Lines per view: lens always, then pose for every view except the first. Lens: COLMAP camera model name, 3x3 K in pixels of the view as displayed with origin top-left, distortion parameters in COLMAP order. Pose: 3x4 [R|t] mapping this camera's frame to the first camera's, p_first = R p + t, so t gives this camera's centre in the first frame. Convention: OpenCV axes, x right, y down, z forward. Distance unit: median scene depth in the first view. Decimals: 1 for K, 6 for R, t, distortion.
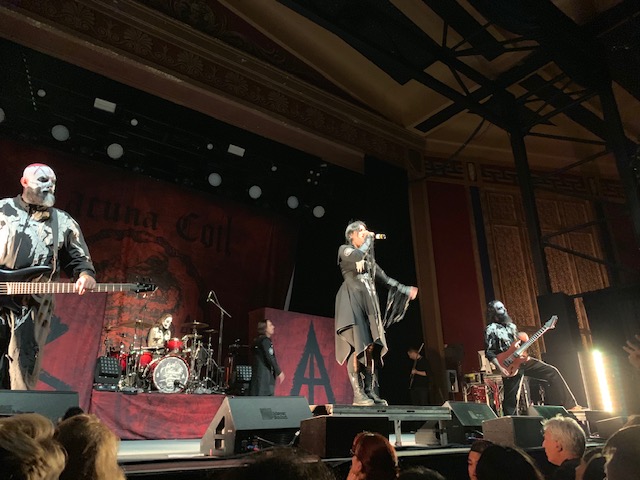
lens RADIAL K [[496.4, 0, 314.7], [0, 496.4, 241.3], [0, 0, 1]] dist [0.059047, -0.028163]
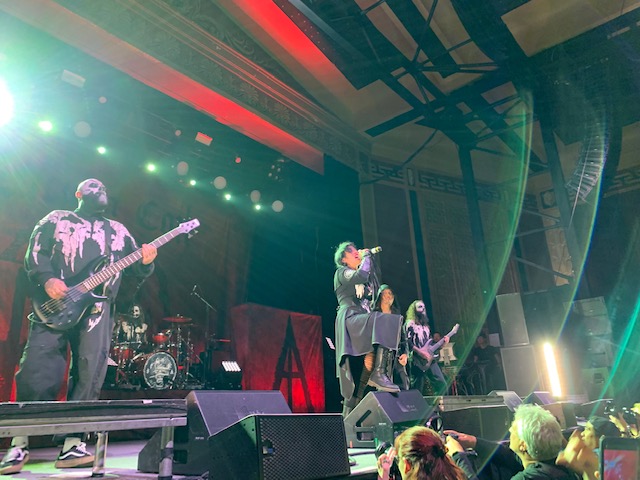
lens RADIAL K [[496.4, 0, 319.2], [0, 496.4, 239.7], [0, 0, 1]] dist [0.059047, -0.028163]
pose [[0.971437, 0.044632, 0.233063, -0.191961], [-0.047799, 0.998825, 0.007956, -0.006202], [-0.232434, -0.018869, 0.972429, -0.002808]]
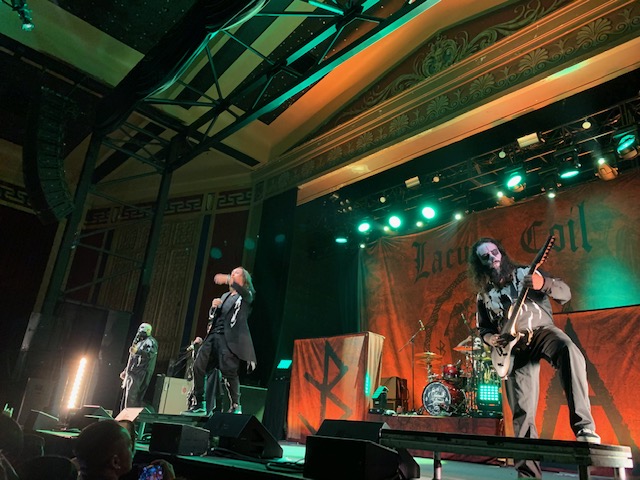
lens RADIAL K [[496.4, 0, 313.8], [0, 496.4, 236.1], [0, 0, 1]] dist [0.059047, -0.028163]
pose [[0.115741, -0.354303, -0.927940, 0.684907], [0.266827, 0.910970, -0.314542, 0.183984], [0.956769, -0.211194, 0.199974, 0.514274]]
